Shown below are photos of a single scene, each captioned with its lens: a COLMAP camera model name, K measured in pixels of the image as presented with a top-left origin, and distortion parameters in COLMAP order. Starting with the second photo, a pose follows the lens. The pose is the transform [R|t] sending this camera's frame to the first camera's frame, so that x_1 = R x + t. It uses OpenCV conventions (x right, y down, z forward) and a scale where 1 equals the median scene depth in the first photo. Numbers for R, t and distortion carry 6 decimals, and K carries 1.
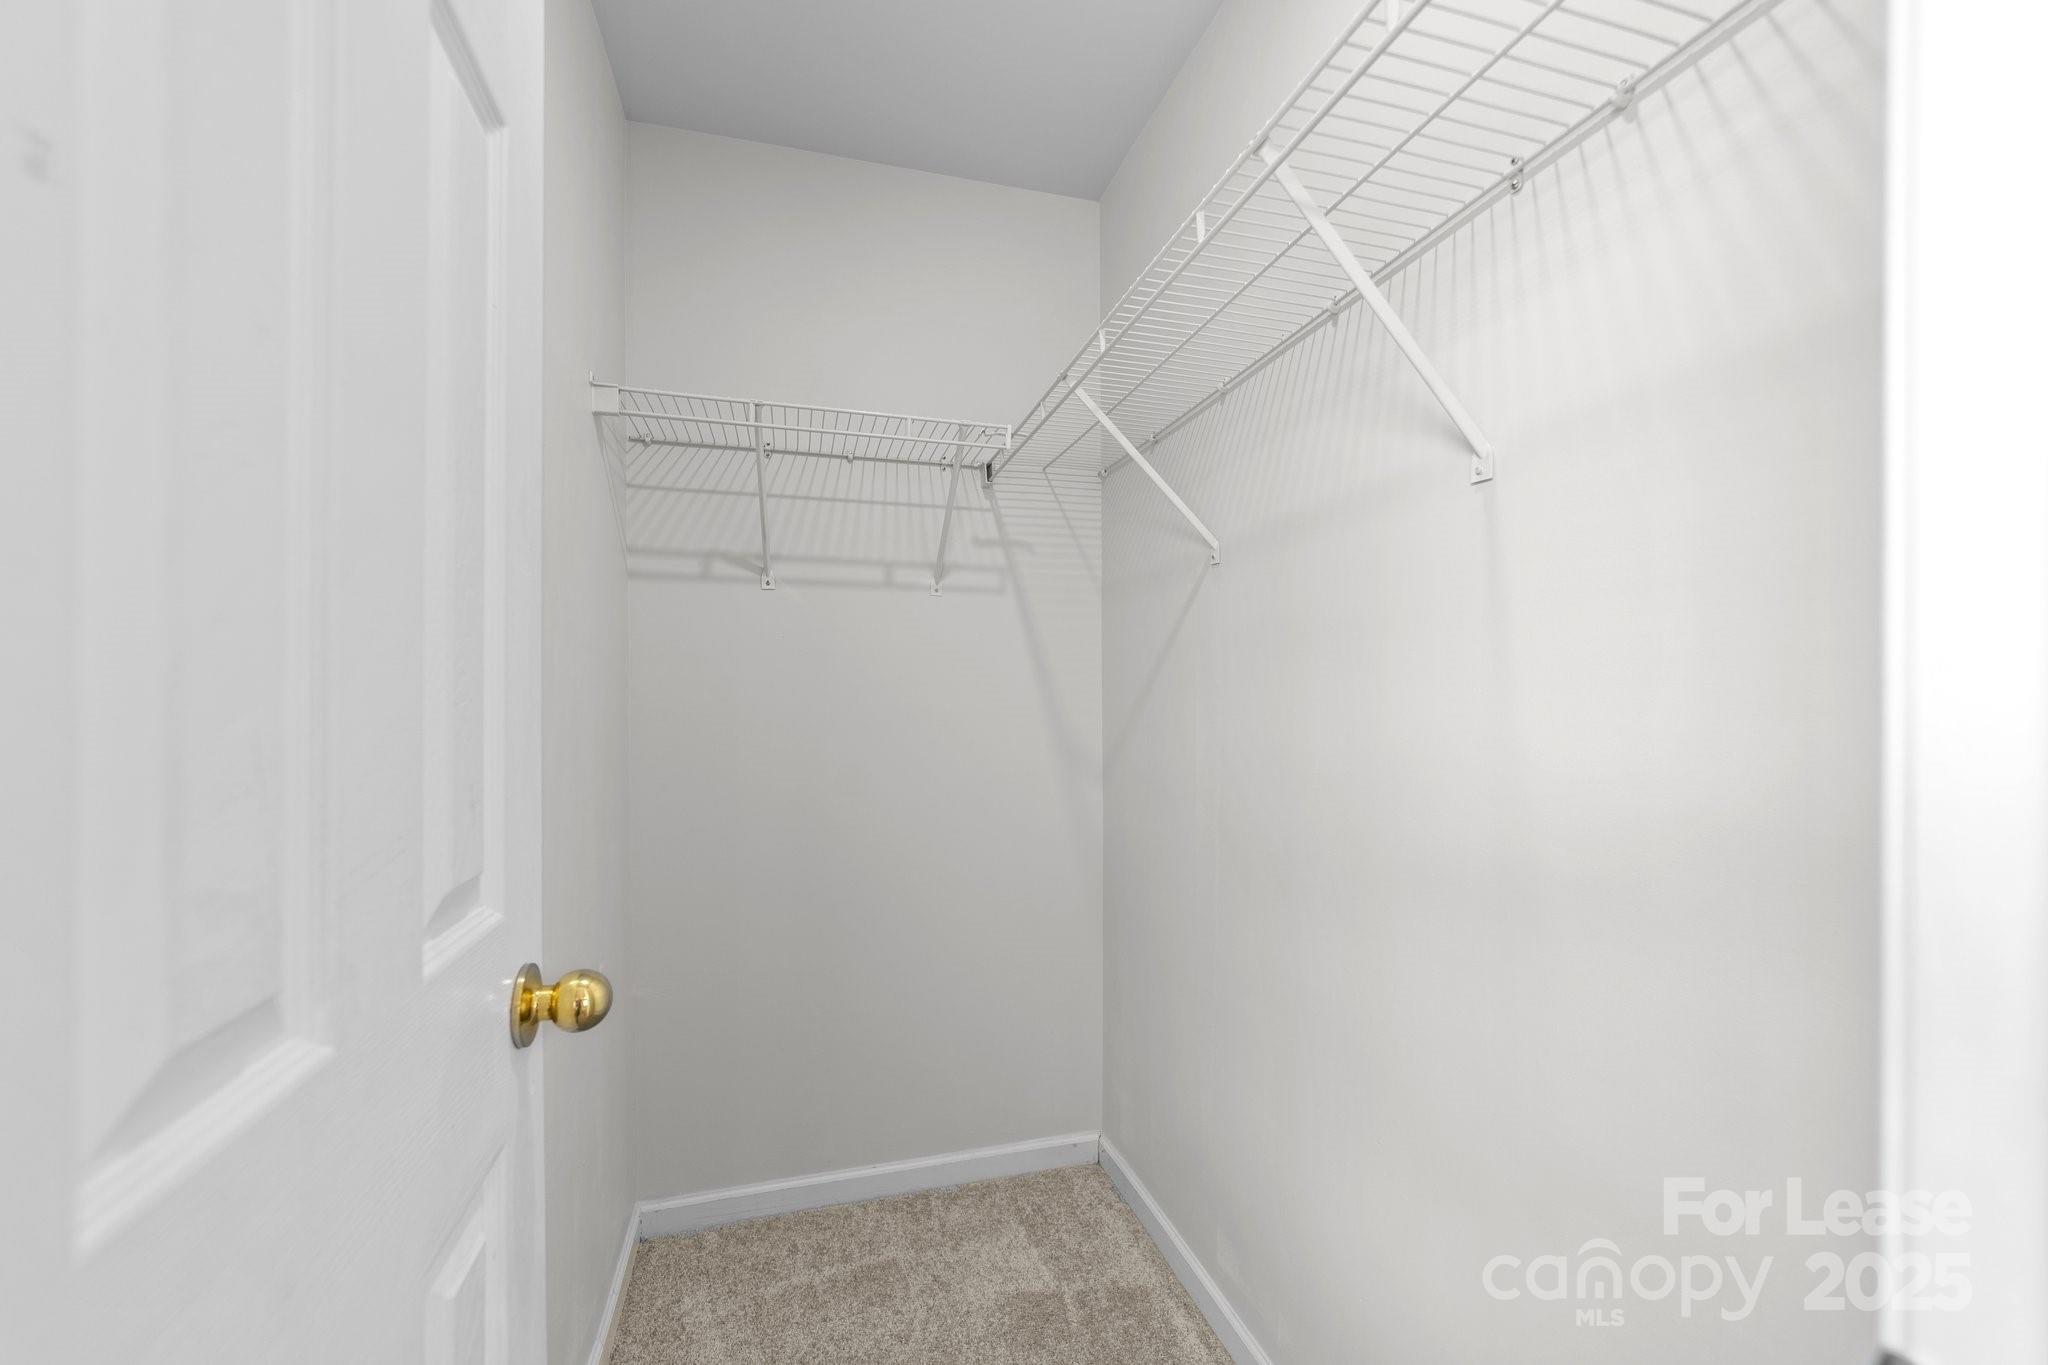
lens RADIAL K [[792.3, 0, 1033.3], [0, 792.3, 682.4], [0, 0, 1]] dist [-0.005625, 0.001999]
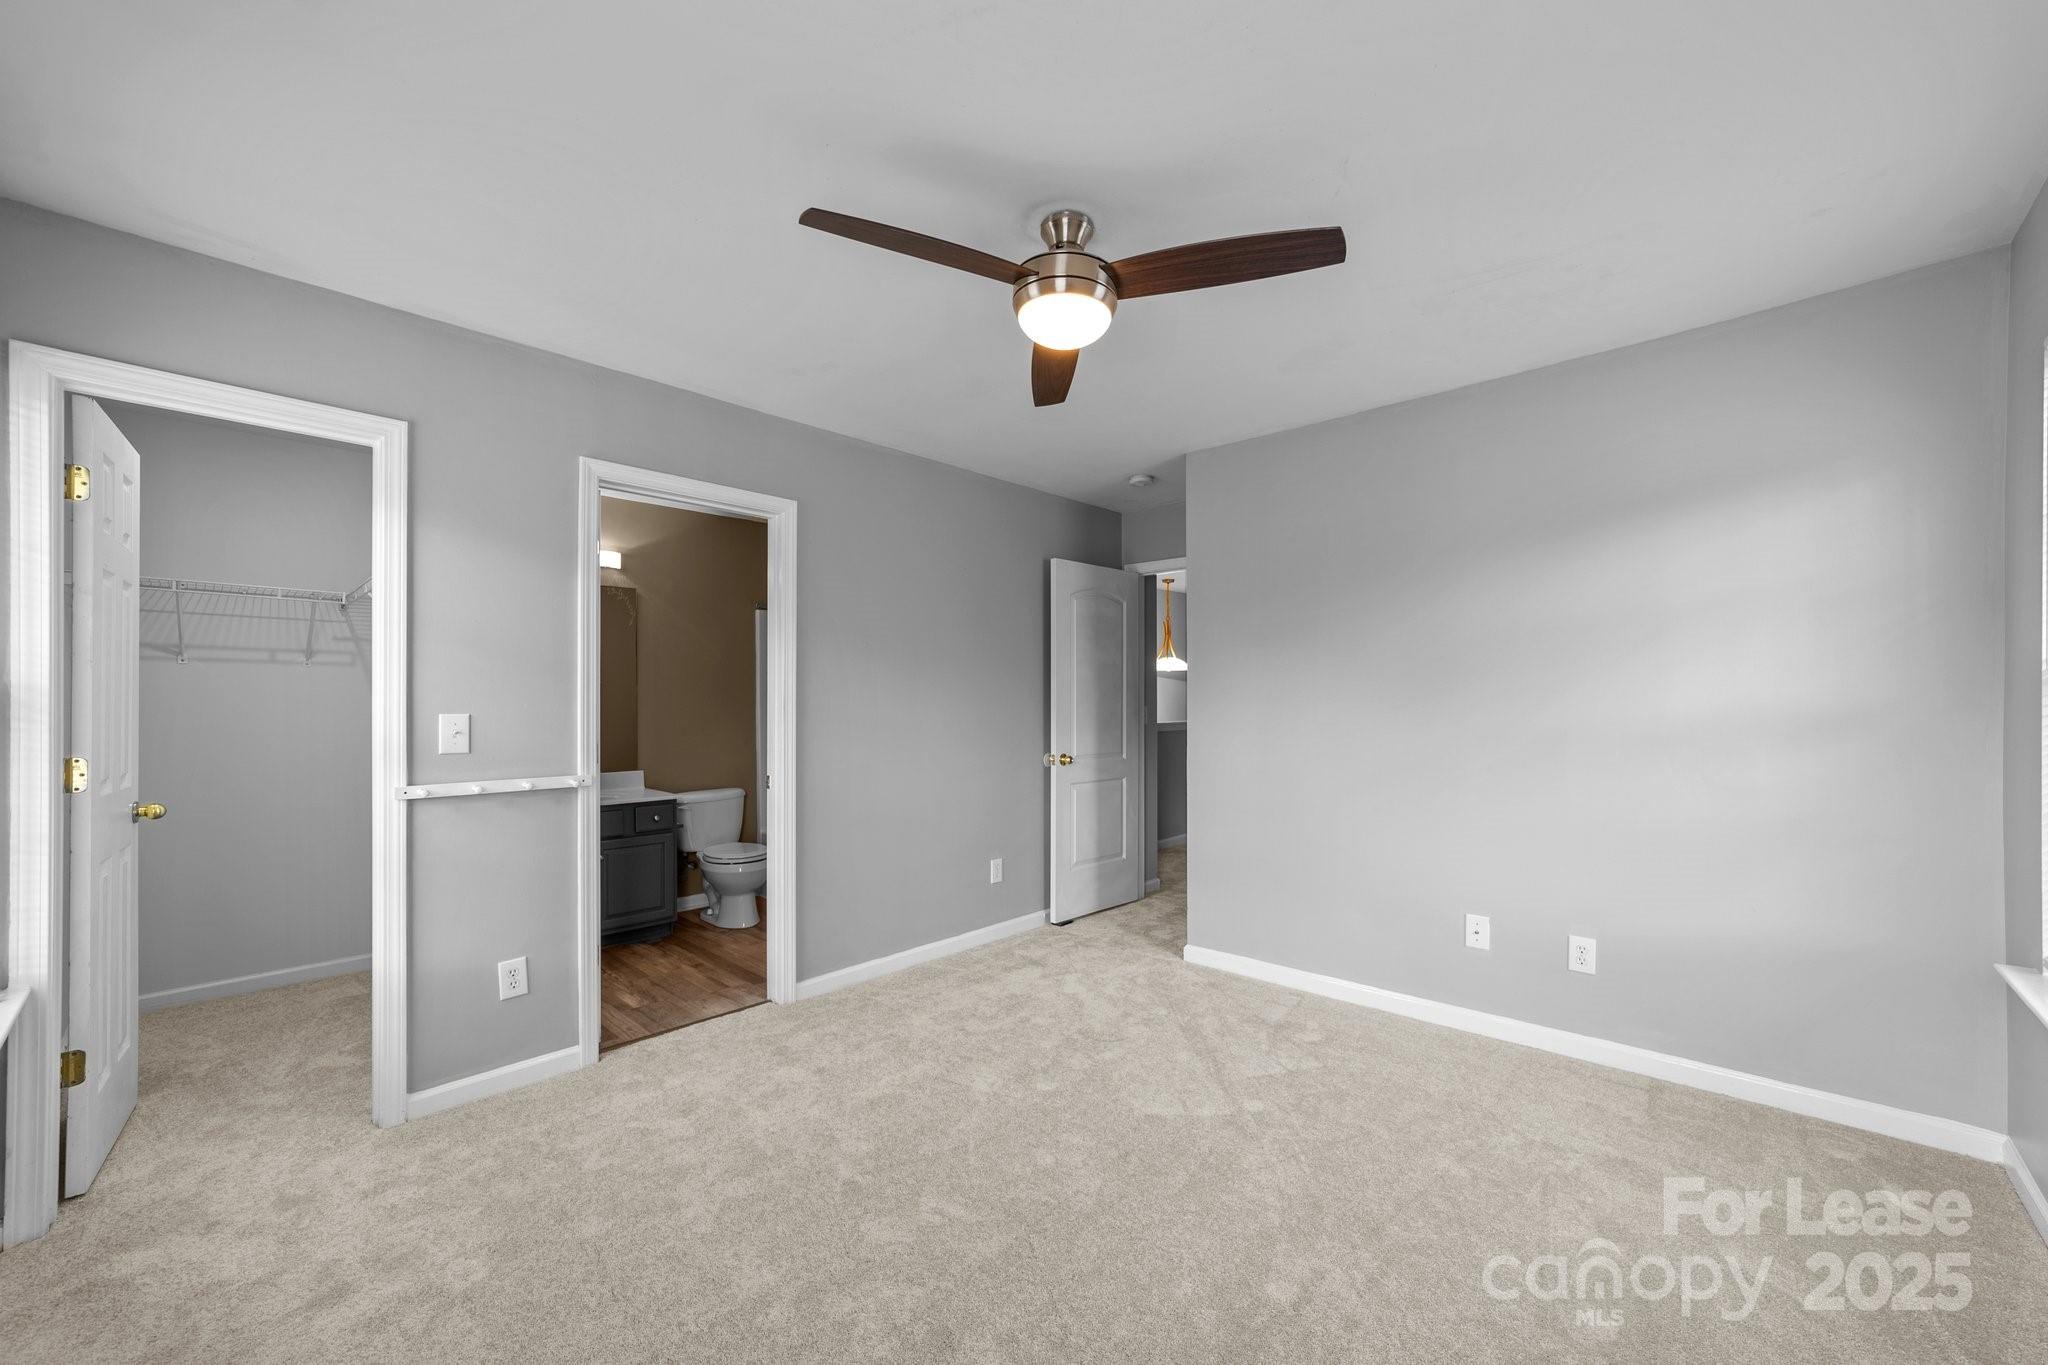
lens RADIAL K [[792.3, 0, 1019.3], [0, 792.3, 690.8], [0, 0, 1]] dist [-0.005625, 0.001999]
pose [[0.837589, 0.000062, 0.546301, 0.273393], [0.002709, 0.999987, -0.004266, -0.041432], [-0.546294, 0.005053, 0.837578, -1.510846]]
